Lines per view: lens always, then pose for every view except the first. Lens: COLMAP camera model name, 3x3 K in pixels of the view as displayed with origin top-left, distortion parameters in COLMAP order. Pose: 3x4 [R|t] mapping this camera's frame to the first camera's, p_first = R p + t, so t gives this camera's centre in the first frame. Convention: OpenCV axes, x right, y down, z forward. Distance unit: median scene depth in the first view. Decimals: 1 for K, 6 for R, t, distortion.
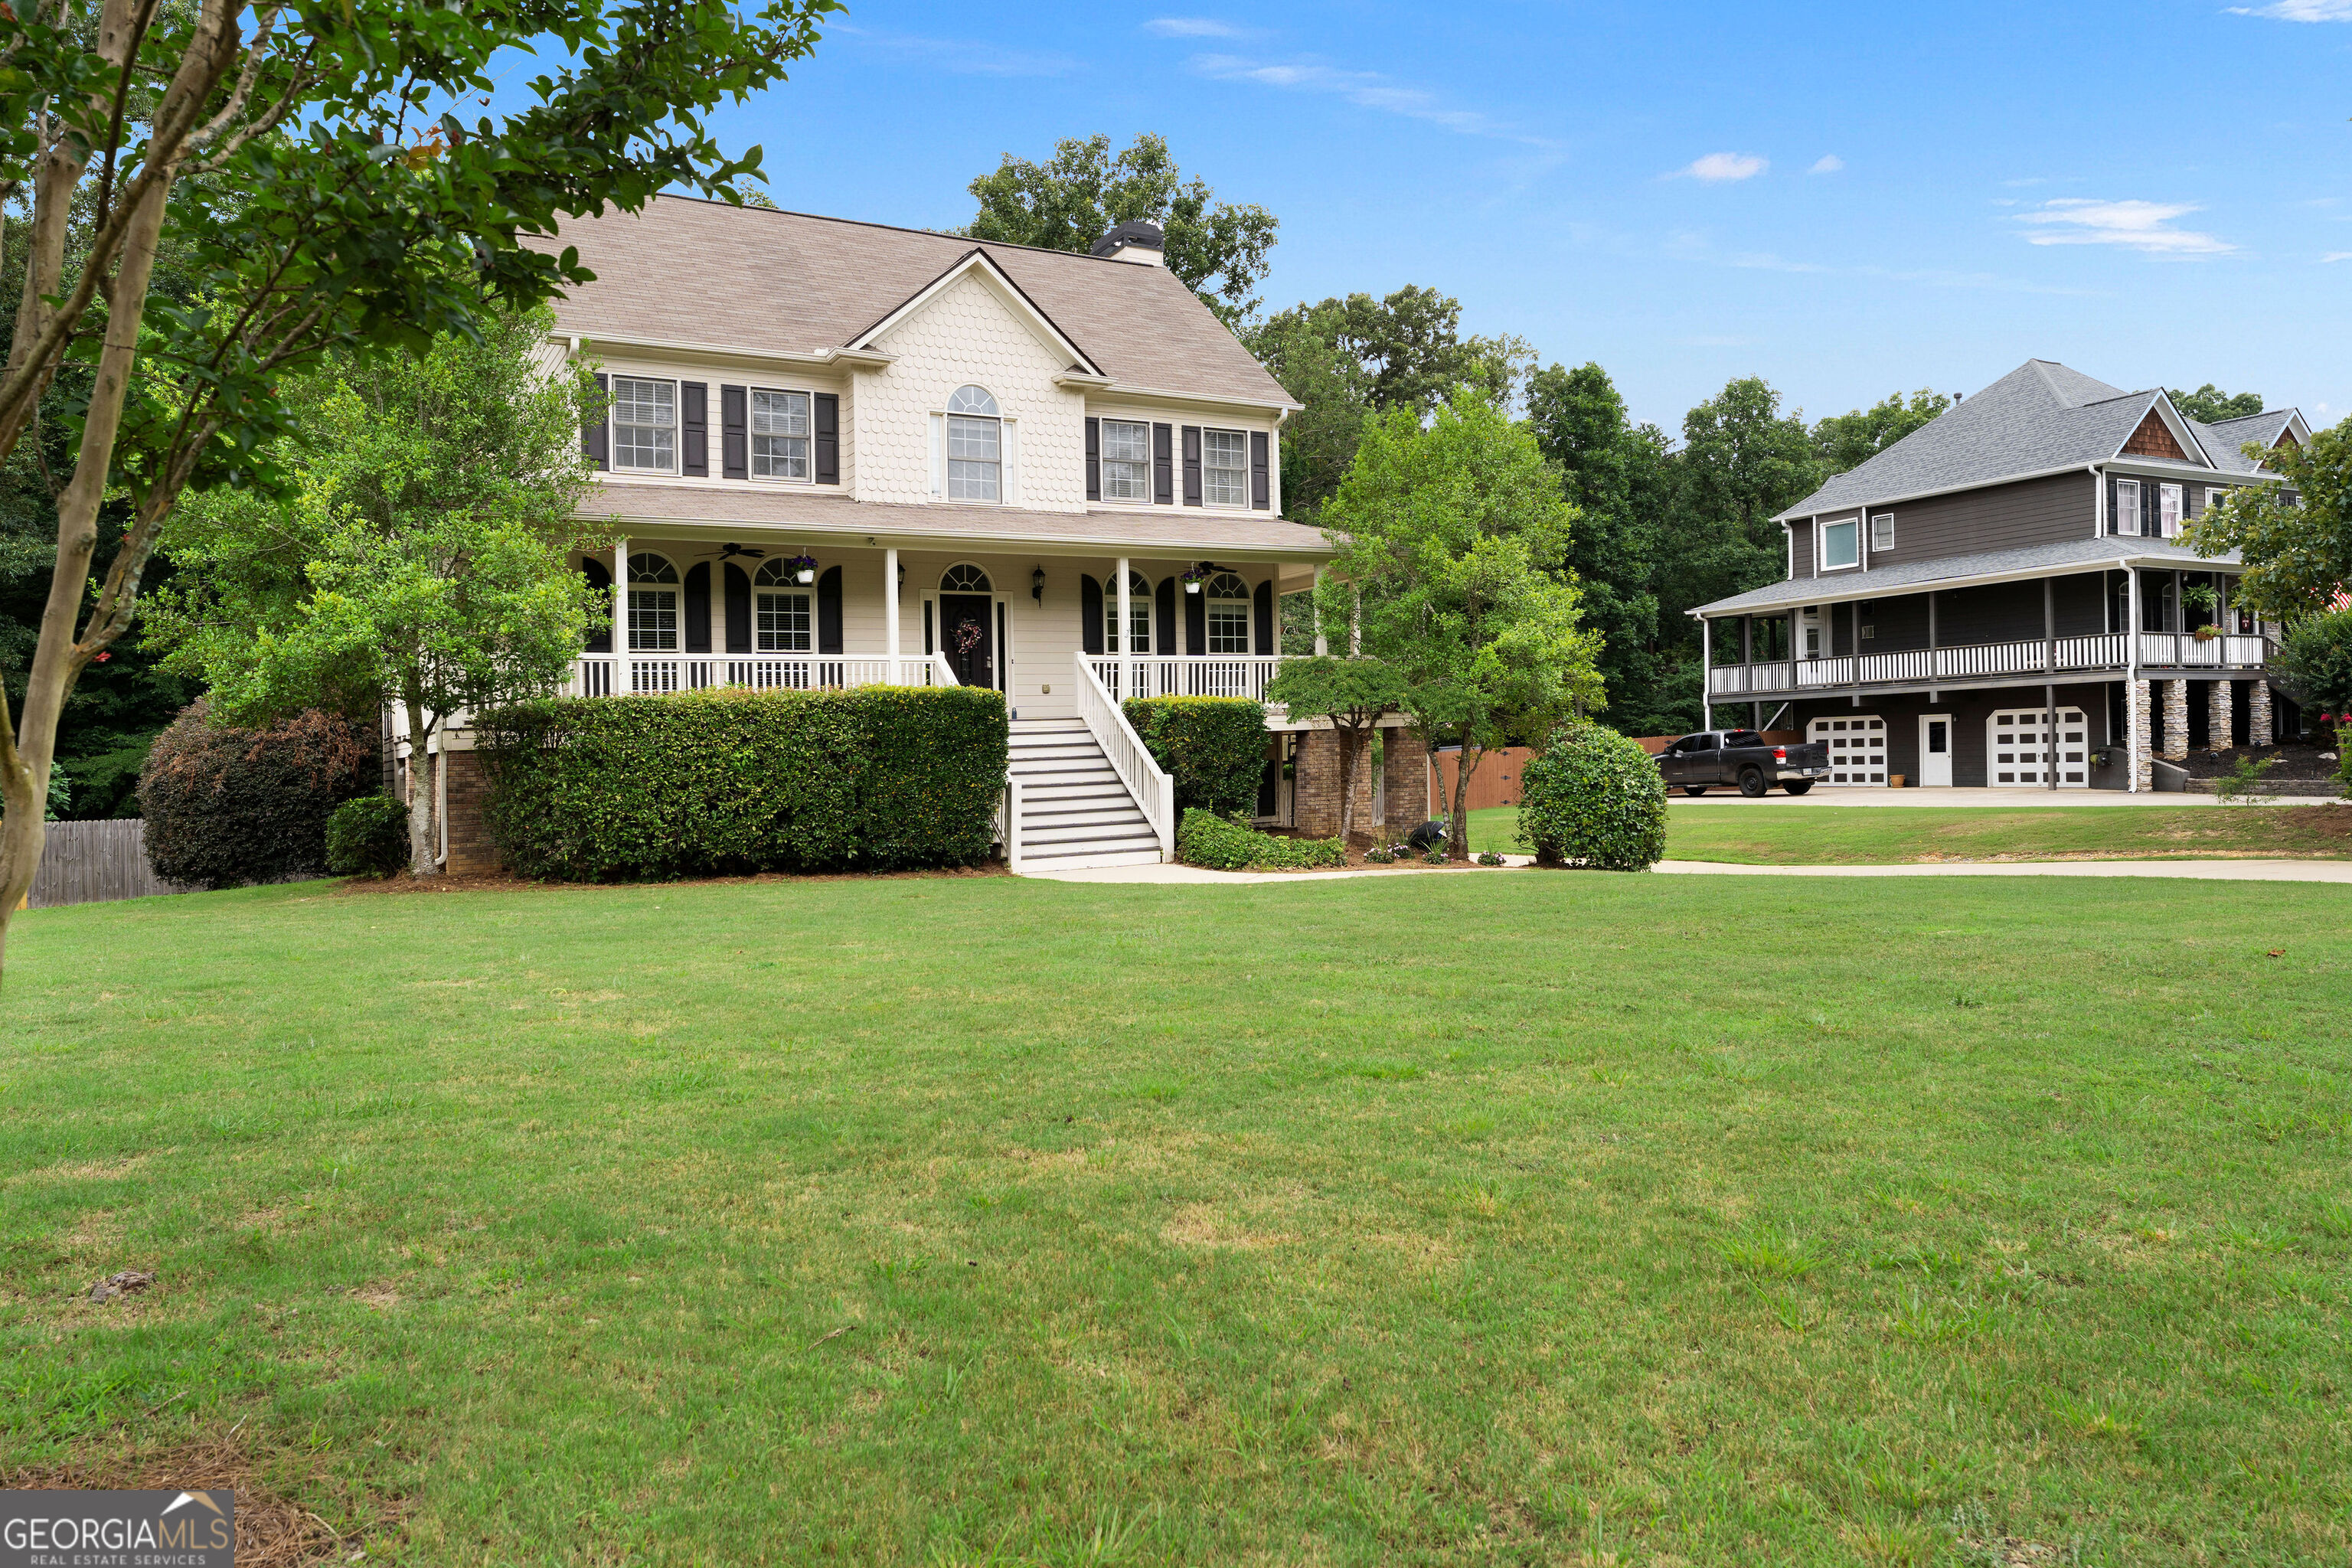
lens RADIAL K [[1538.0, 0, 1167.3], [0, 1538.0, 711.0], [0, 0, 1]] dist [0.004447, -0.000907]
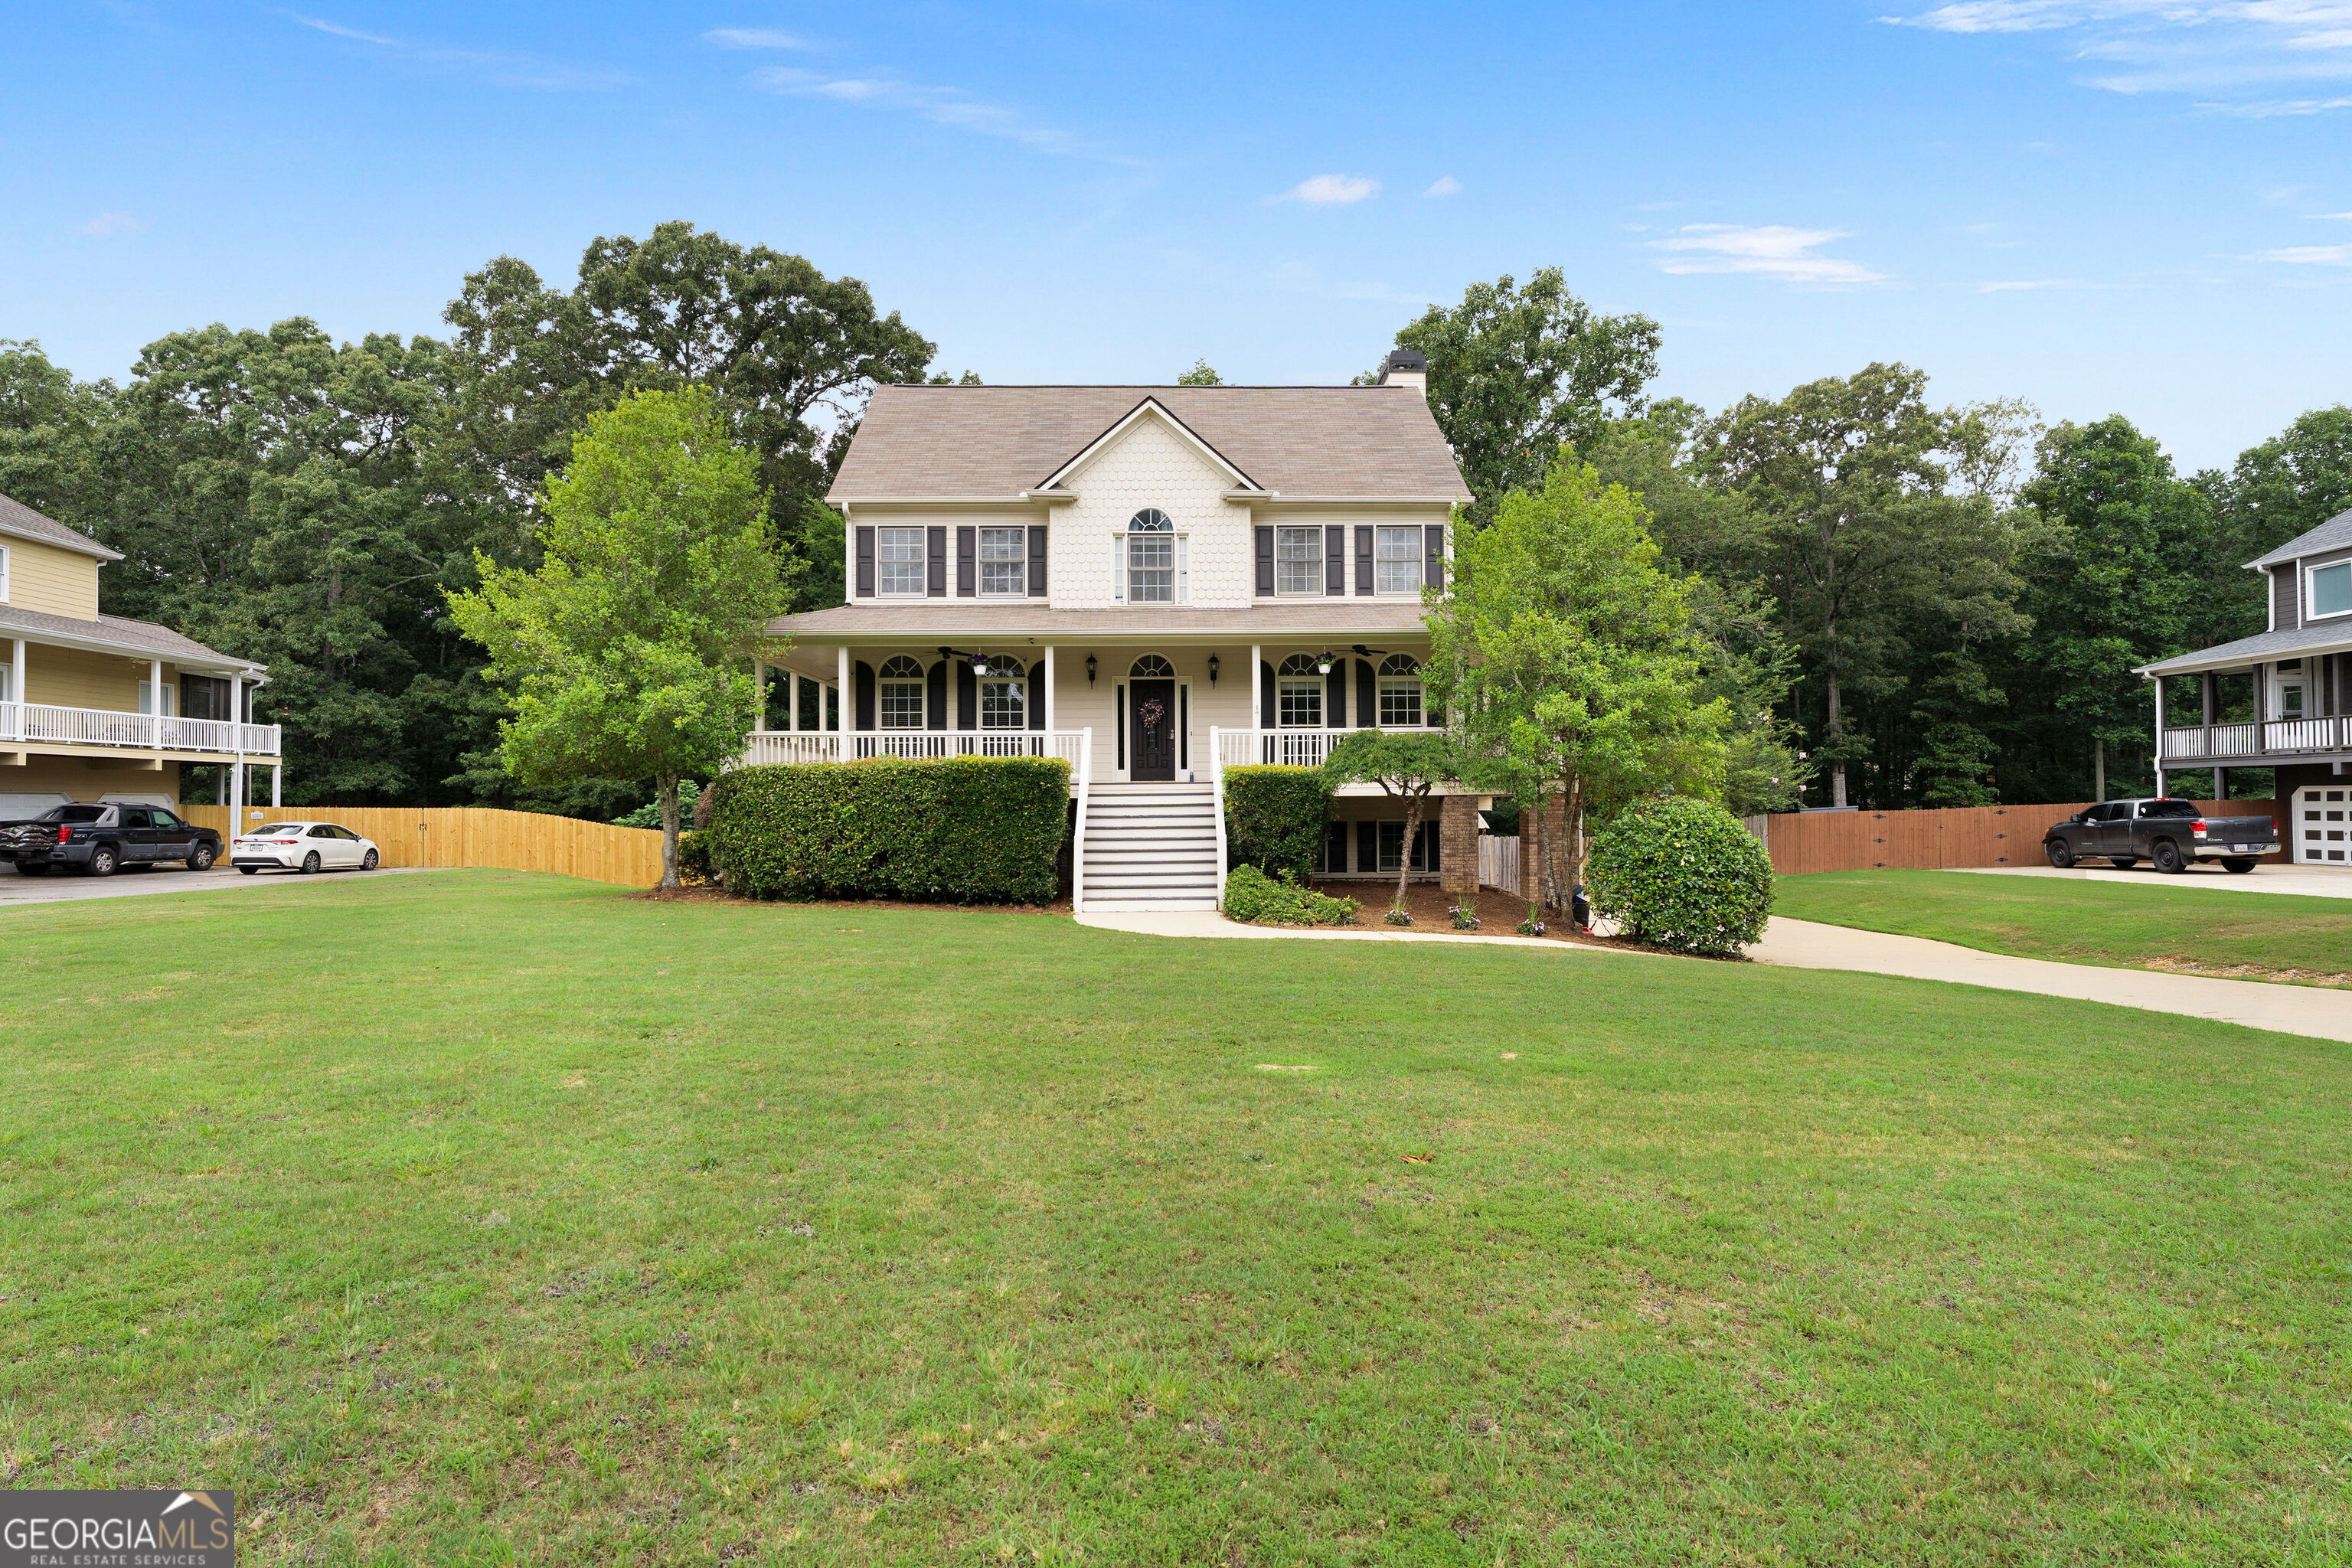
lens RADIAL K [[1198.1, 0, 1165.6], [0, 1198.1, 758.5], [0, 0, 1]] dist [0.002479, -0.001292]
pose [[0.883344, 0.006312, -0.468683, 0.332595], [-0.007334, 0.999973, -0.000355, -0.012719], [0.468668, 0.003751, 0.883366, 0.164963]]
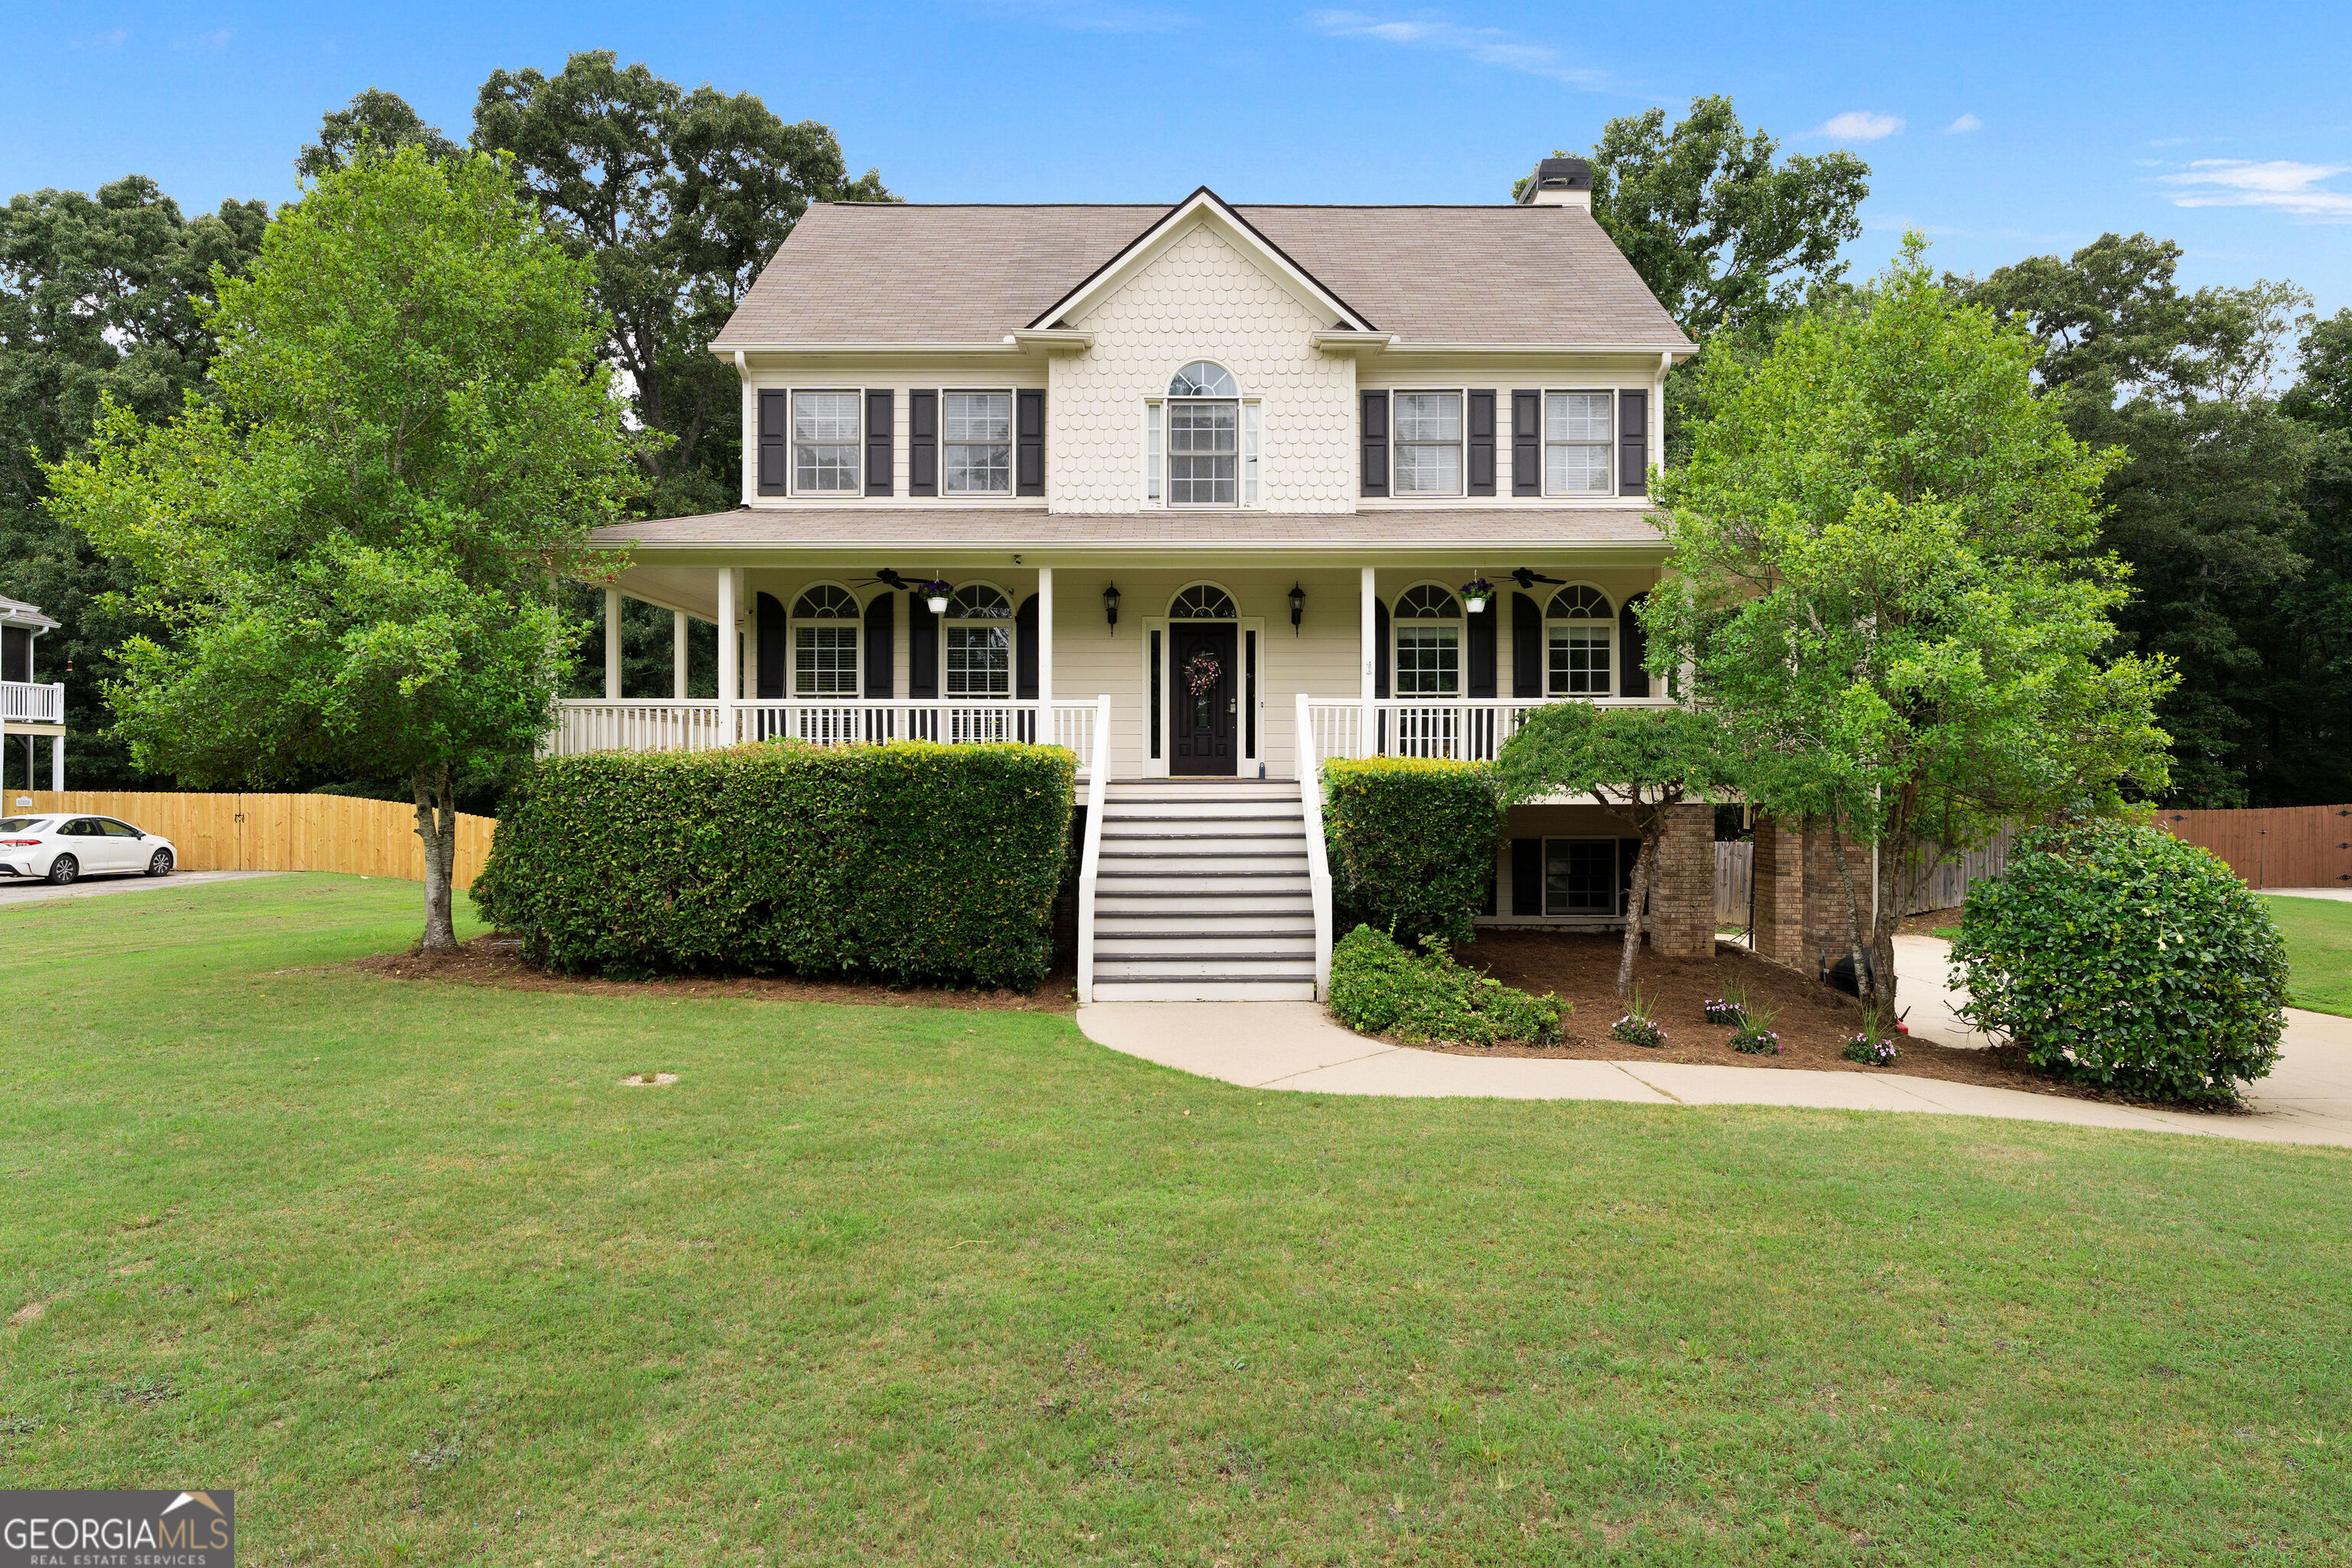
lens RADIAL K [[1326.1, 0, 1179.7], [0, 1326.1, 745.4], [0, 0, 1]] dist [-0.000434, 0.002140]
pose [[0.876118, 0.018757, -0.481732, 0.200148], [-0.012617, 0.999793, 0.015984, -0.022380], [0.481931, -0.007926, 0.876173, 0.387708]]
